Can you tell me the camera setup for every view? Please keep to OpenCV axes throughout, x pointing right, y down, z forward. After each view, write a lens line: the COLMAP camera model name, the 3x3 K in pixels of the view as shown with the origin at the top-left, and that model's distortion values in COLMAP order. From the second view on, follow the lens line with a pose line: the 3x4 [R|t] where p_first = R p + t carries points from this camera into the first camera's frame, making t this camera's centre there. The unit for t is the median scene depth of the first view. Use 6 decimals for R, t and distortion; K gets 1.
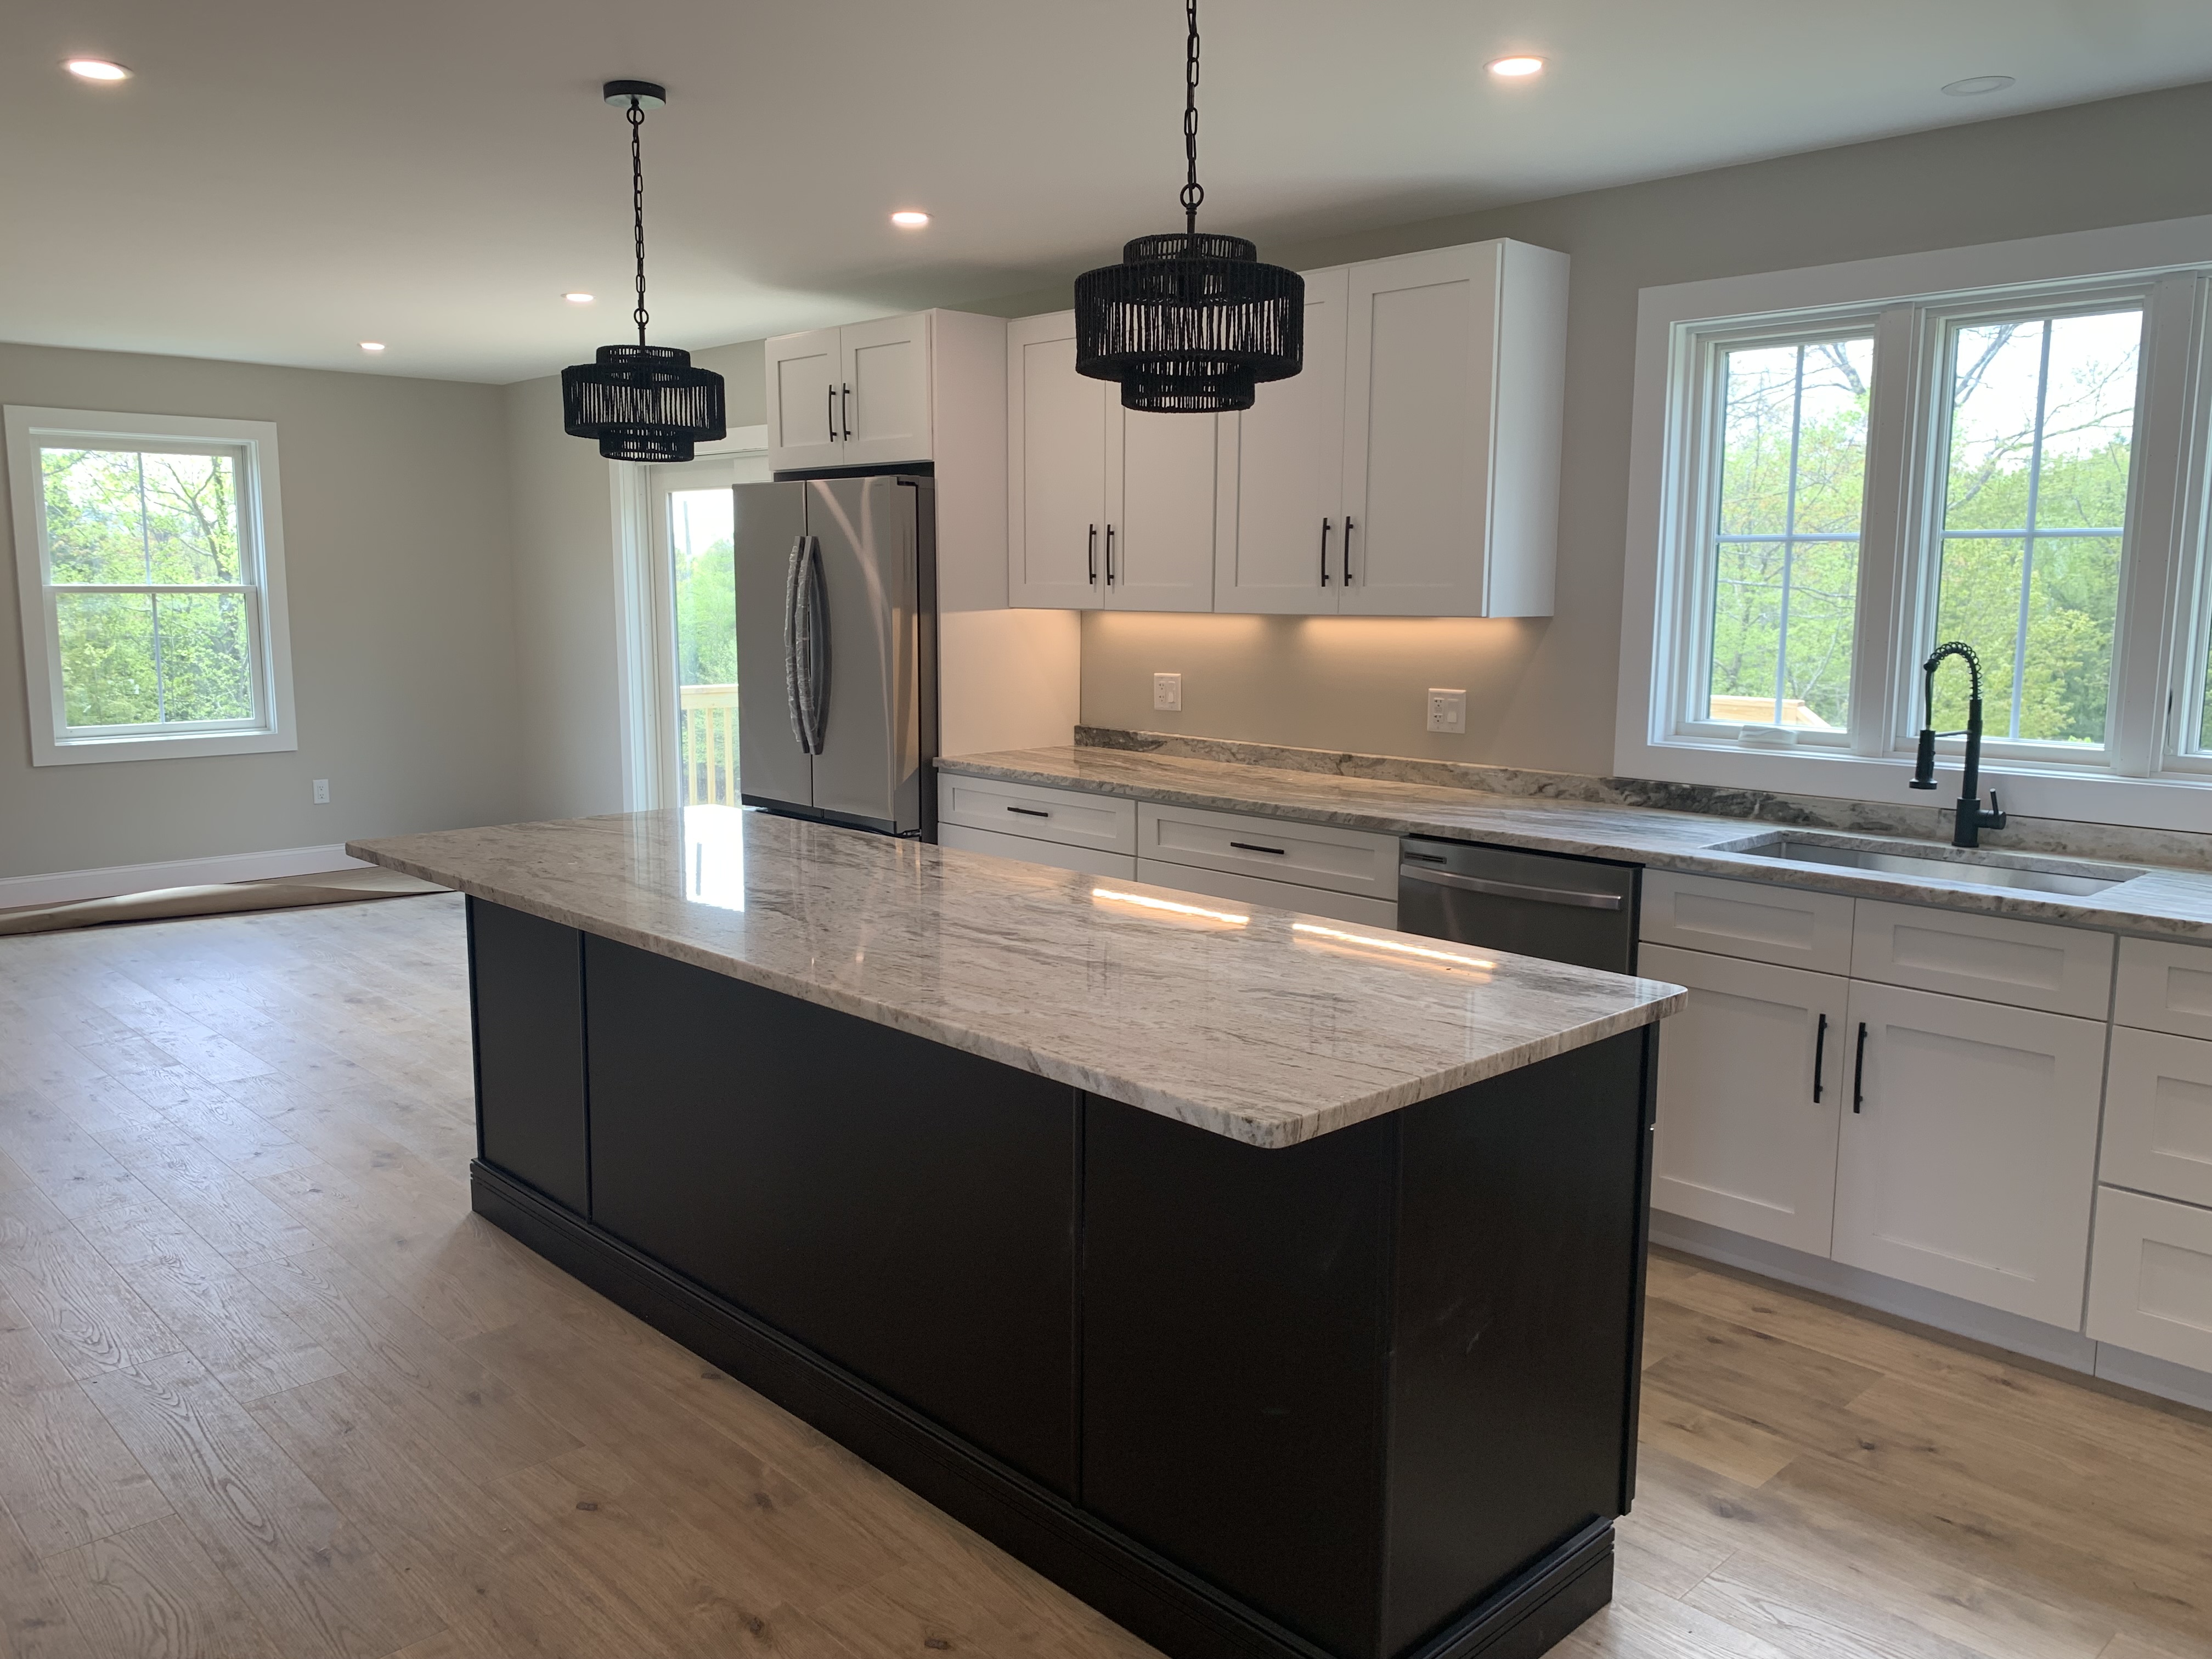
lens RADIAL K [[1631.3, 0, 1113.4], [0, 1631.3, 913.1], [0, 0, 1]] dist [0.002787, -0.001433]
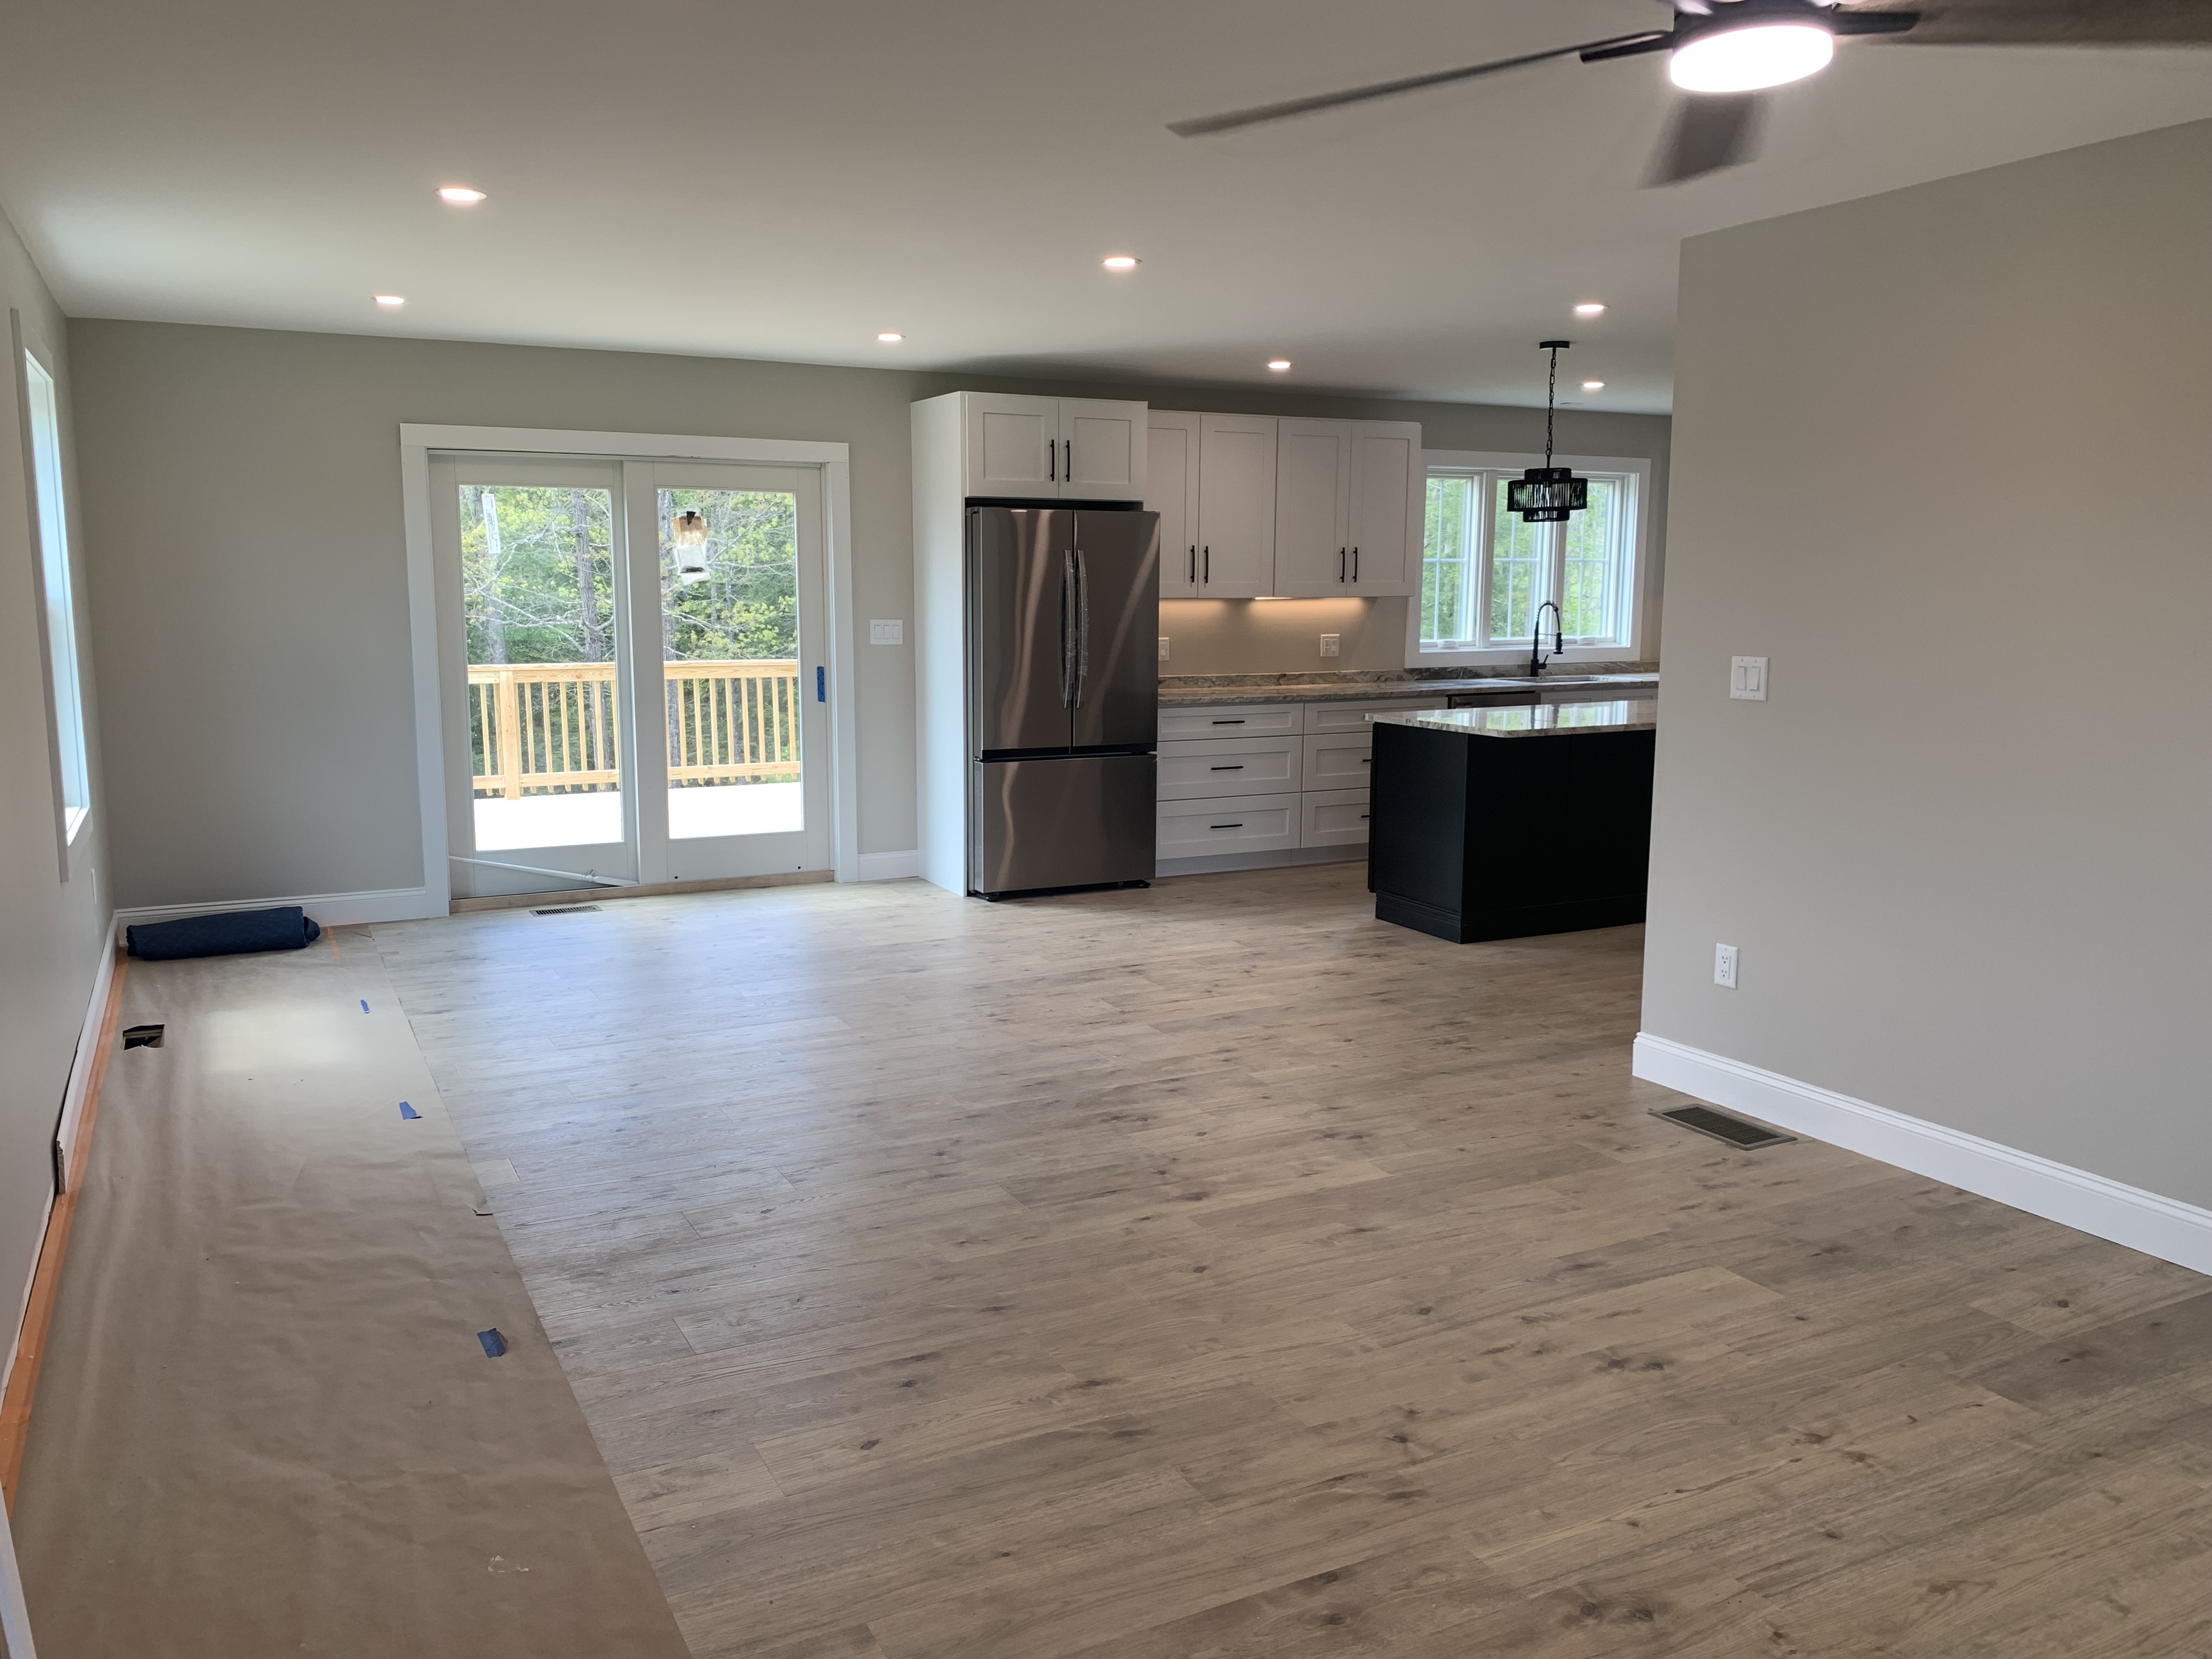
lens RADIAL K [[1655.2, 0, 1063.5], [0, 1655.2, 833.9], [0, 0, 1]] dist [0.091556, -0.000400]
pose [[0.330887, -0.147511, 0.932070, -1.948554], [0.193528, 0.977321, 0.085969, -0.148937], [-0.923613, 0.151935, 0.351931, 0.693474]]
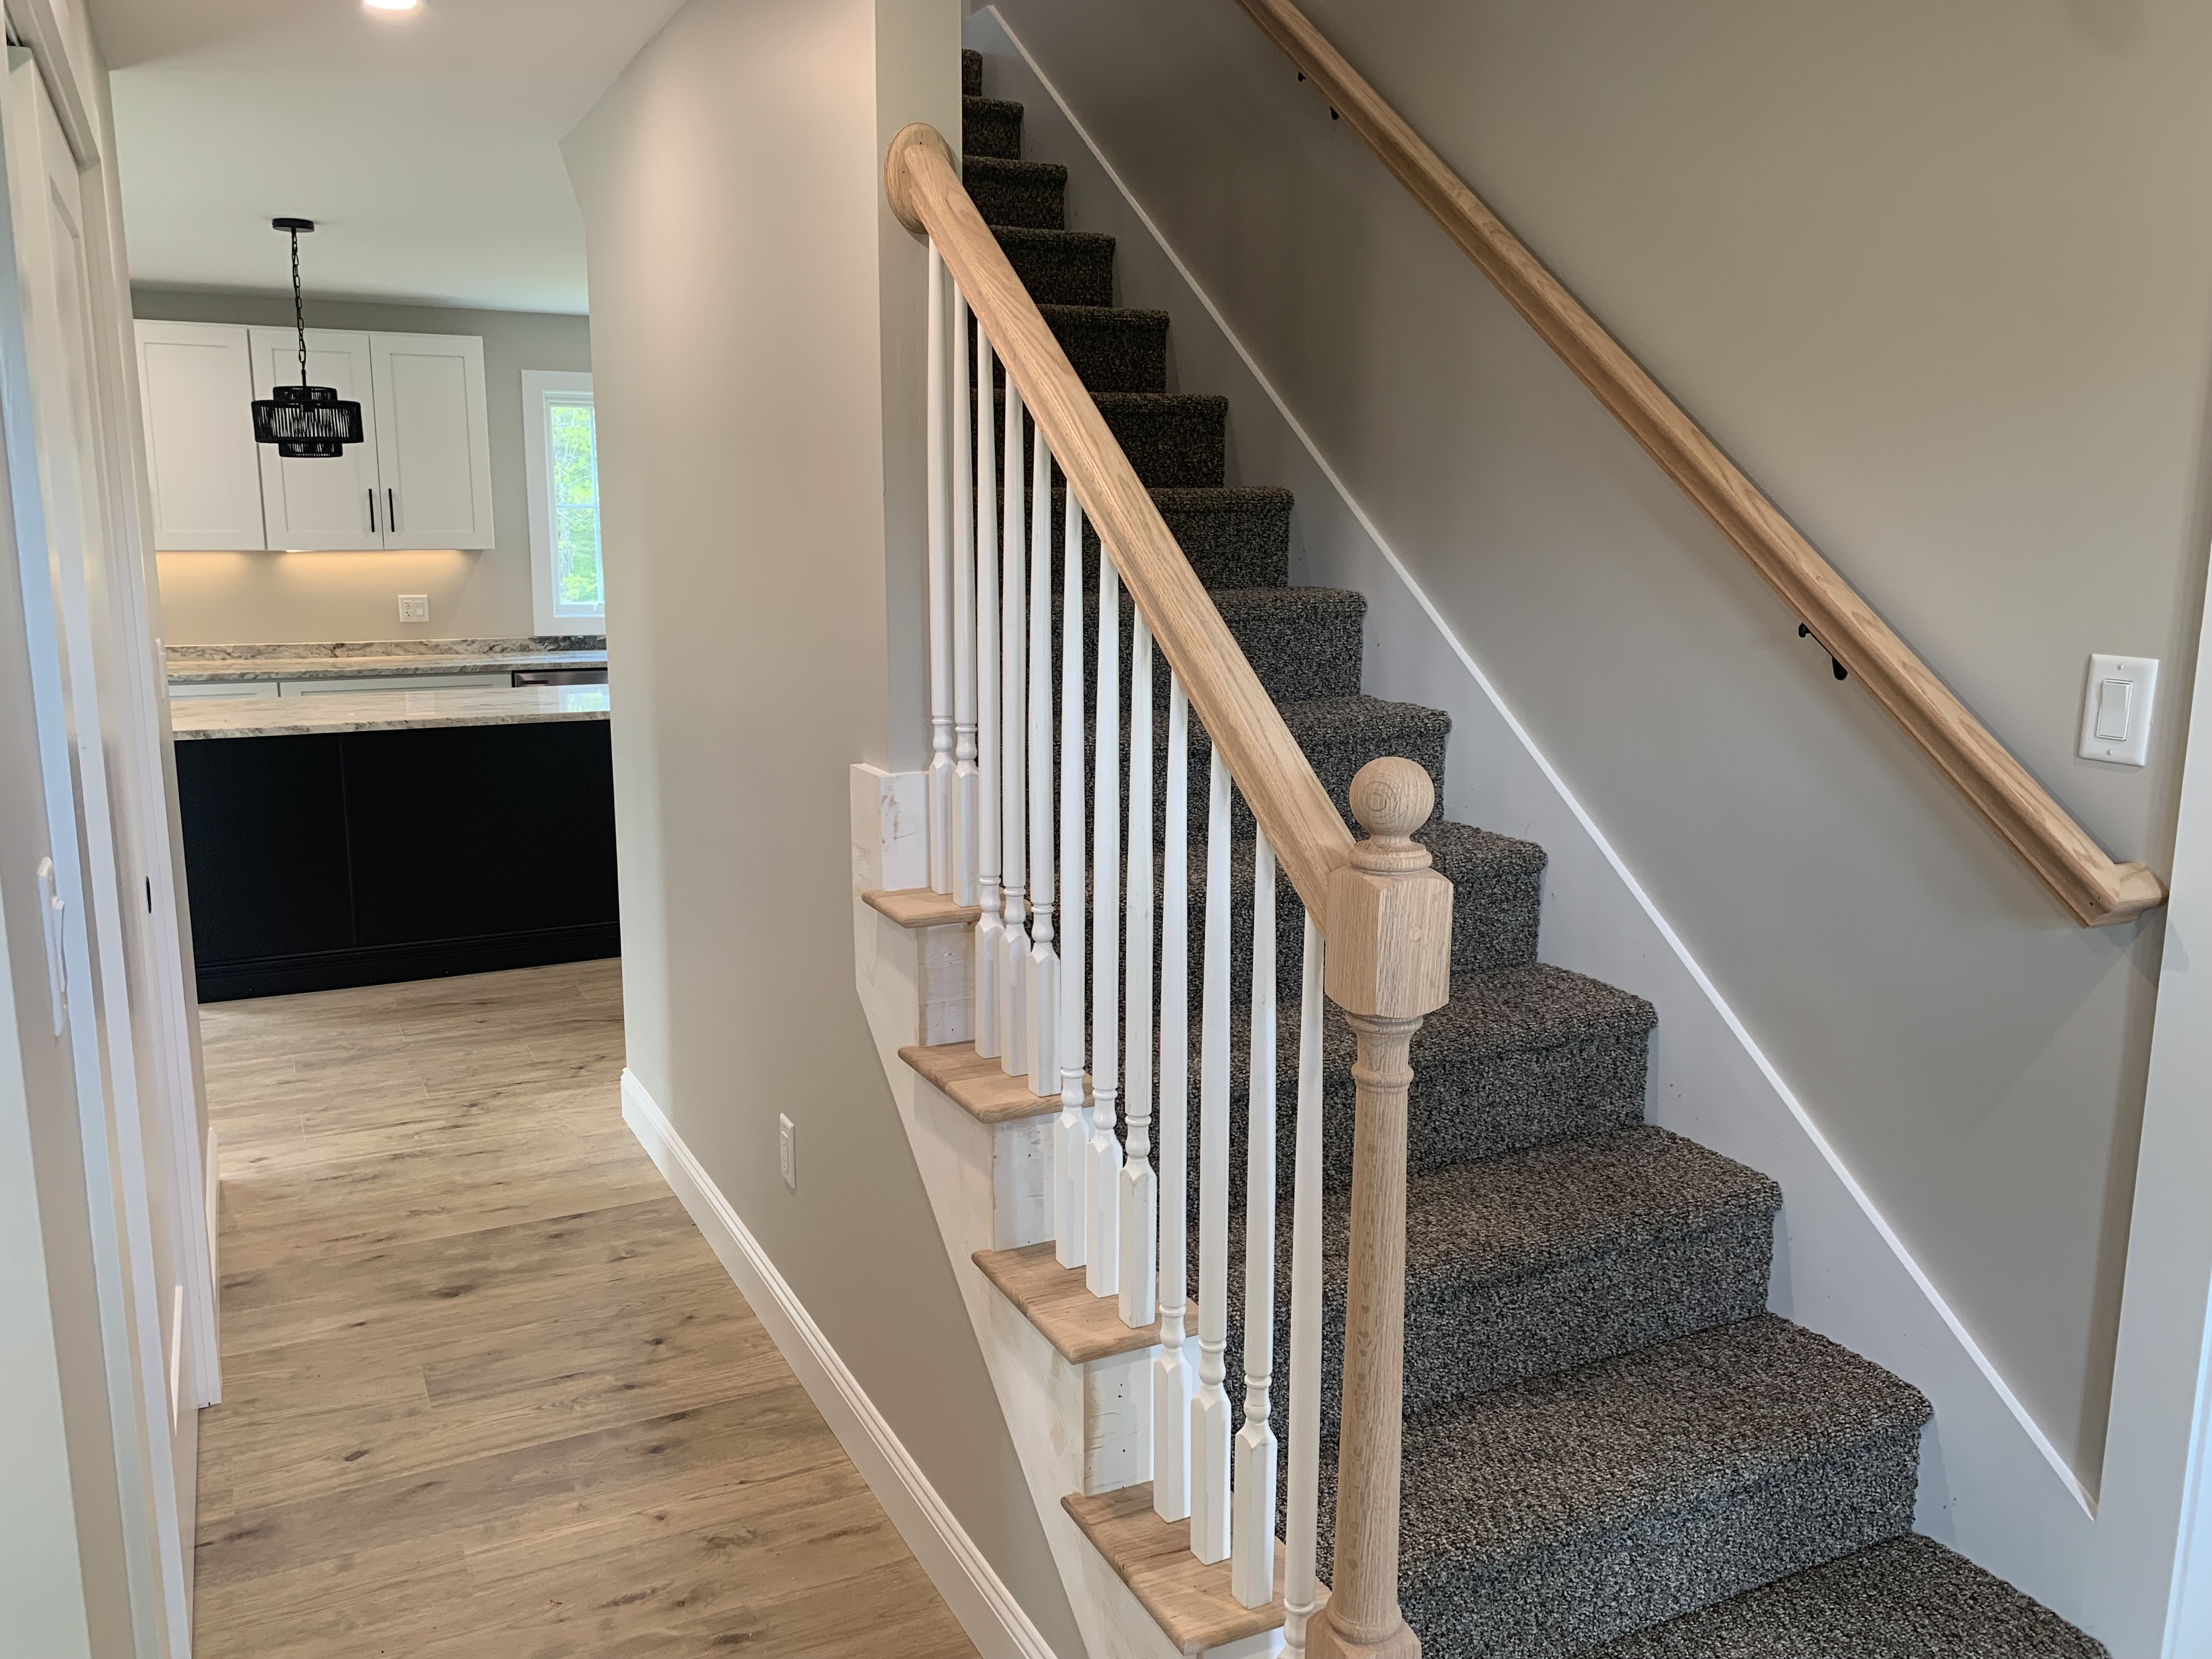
lens RADIAL K [[1631.3, 0, 1113.4], [0, 1631.3, 913.1], [0, 0, 1]] dist [0.002787, -0.001433]
pose [[0.310035, -0.223800, 0.924009, -1.250367], [0.189694, 0.966918, 0.170544, 0.025892], [-0.931608, 0.122405, 0.342232, -0.175540]]
